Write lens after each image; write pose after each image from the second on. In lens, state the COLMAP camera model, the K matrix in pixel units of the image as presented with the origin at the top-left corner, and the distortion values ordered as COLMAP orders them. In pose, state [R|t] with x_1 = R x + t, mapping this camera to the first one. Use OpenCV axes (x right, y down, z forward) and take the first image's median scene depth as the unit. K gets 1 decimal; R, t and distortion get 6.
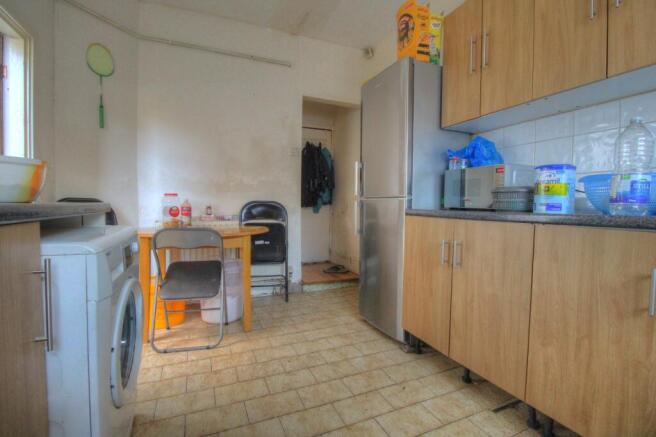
lens RADIAL K [[305.8, 0, 330.8], [0, 305.8, 214.8], [0, 0, 1]] dist [0.001753, -0.013765]
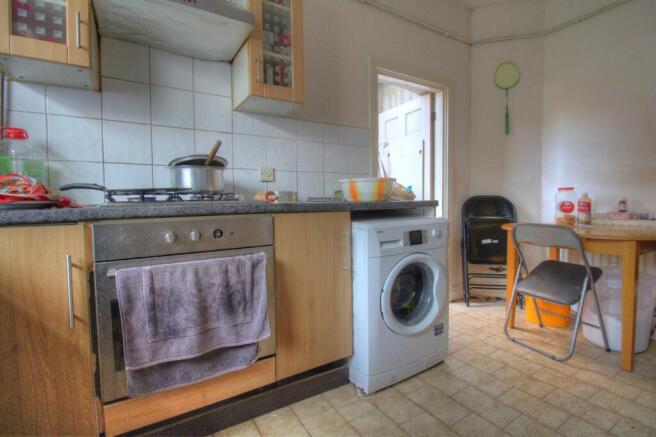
lens RADIAL K [[305.8, 0, 330.8], [0, 305.8, 214.8], [0, 0, 1]] dist [0.001753, -0.013765]
pose [[0.143582, 0.032590, -0.989102, 0.349987], [-0.014260, 0.999422, 0.030860, -0.006925], [0.989536, 0.009674, 0.143964, 0.195491]]
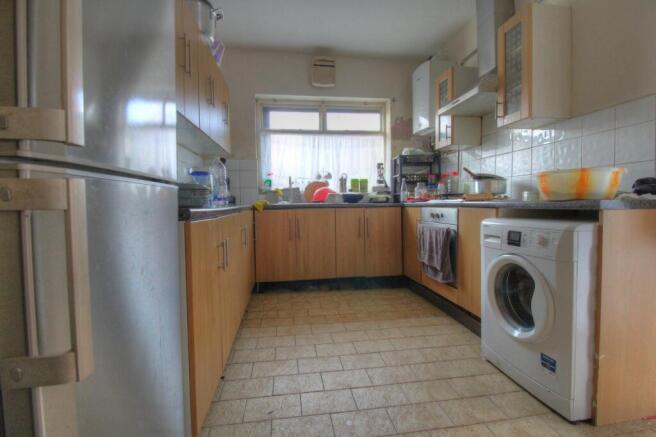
lens RADIAL K [[305.8, 0, 330.8], [0, 305.8, 214.8], [0, 0, 1]] dist [0.001753, -0.013765]
pose [[-0.962873, -0.011351, 0.269715, -0.112889], [0.006930, 0.997747, 0.066731, -0.037633], [-0.269865, 0.066123, -0.960625, 1.277280]]
